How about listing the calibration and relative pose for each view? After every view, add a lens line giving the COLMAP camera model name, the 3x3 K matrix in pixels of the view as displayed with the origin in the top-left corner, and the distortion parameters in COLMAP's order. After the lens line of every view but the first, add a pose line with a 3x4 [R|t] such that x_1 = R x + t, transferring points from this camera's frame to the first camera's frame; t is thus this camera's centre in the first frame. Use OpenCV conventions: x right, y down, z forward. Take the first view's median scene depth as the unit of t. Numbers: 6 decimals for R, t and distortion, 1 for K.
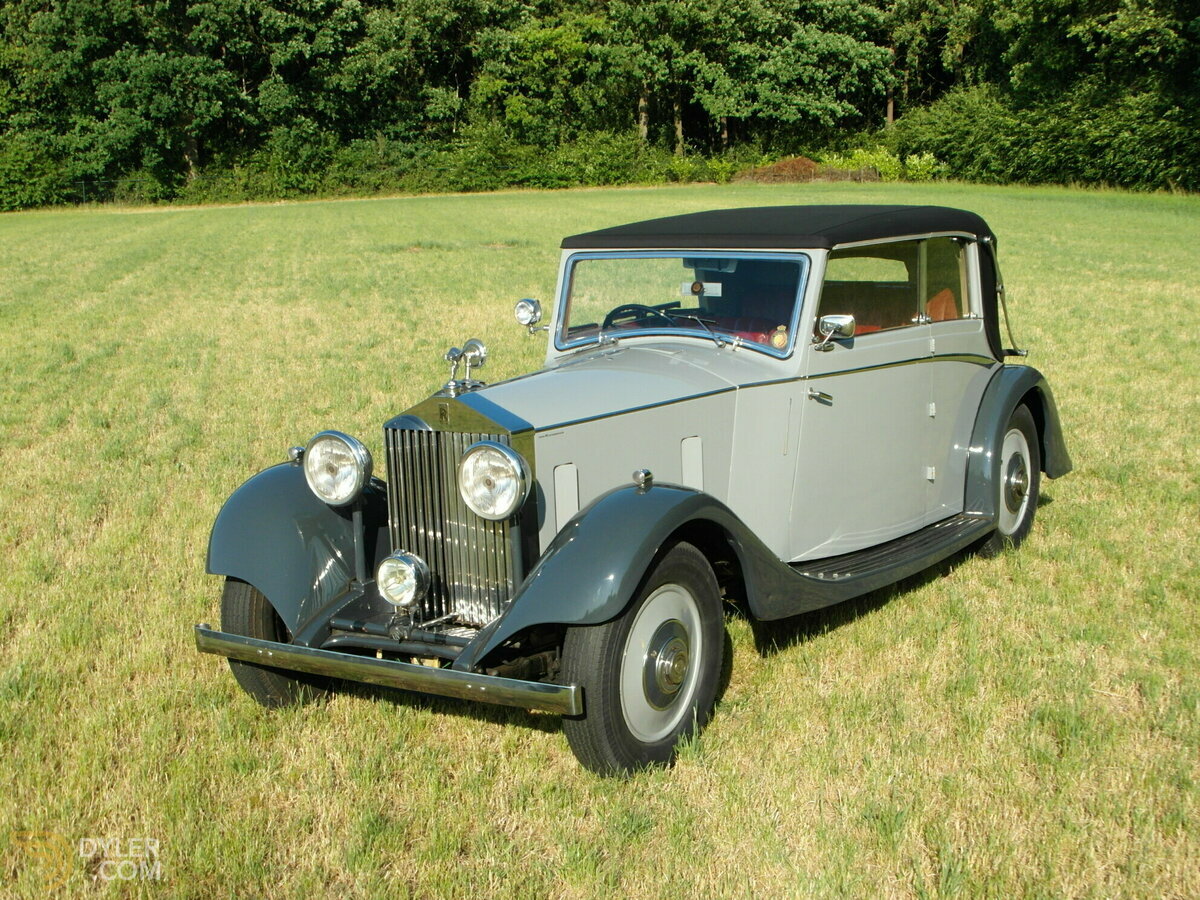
lens RADIAL K [[1702.3, 0, 603.1], [0, 1702.3, 447.1], [0, 0, 1]] dist [-0.091176, 0.000000]
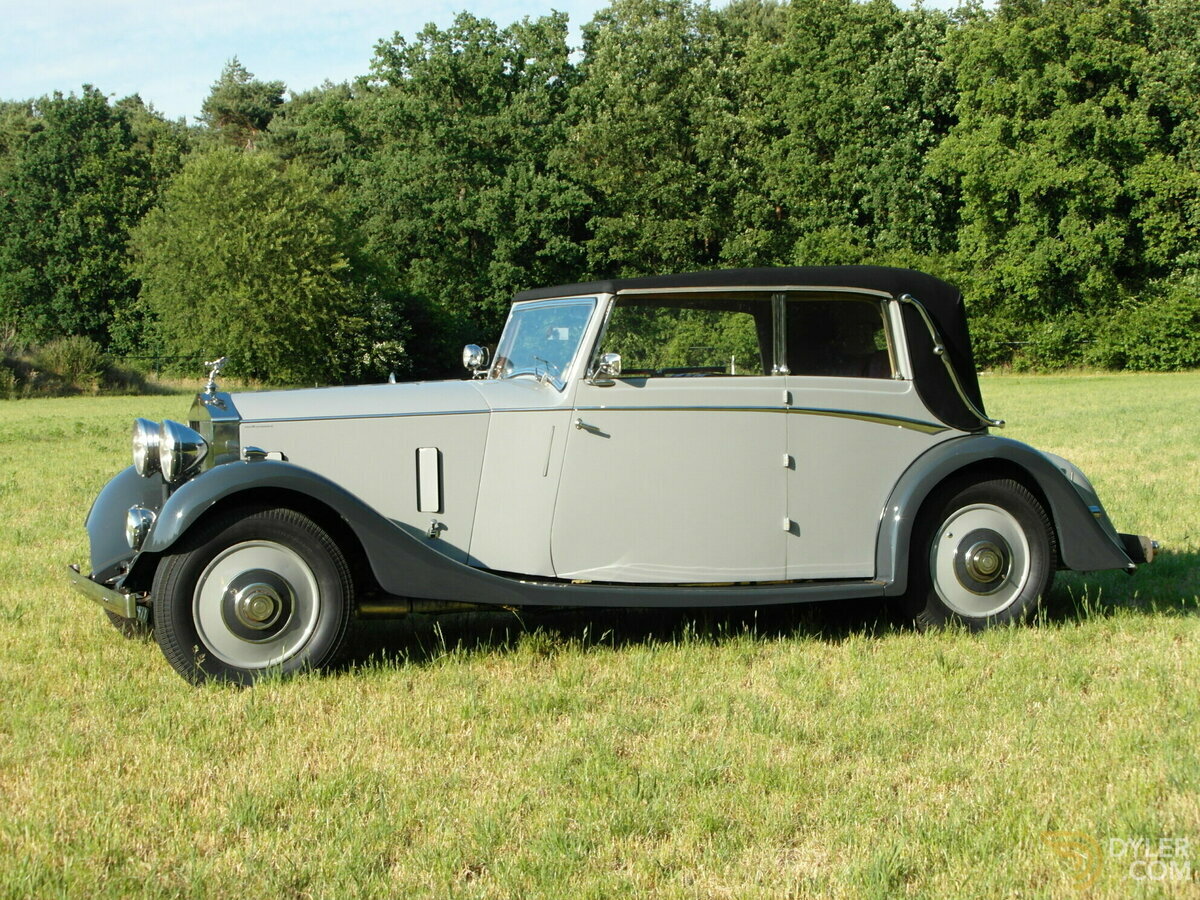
lens RADIAL K [[2201.7, 0, 590.9], [0, 2201.7, 459.7], [0, 0, 1]] dist [0.036313, 0.000000]
pose [[0.786278, 0.045597, -0.616188, 0.979246], [-0.111598, 0.991352, -0.069045, 0.086834], [0.607711, 0.123054, 0.784567, -0.102305]]
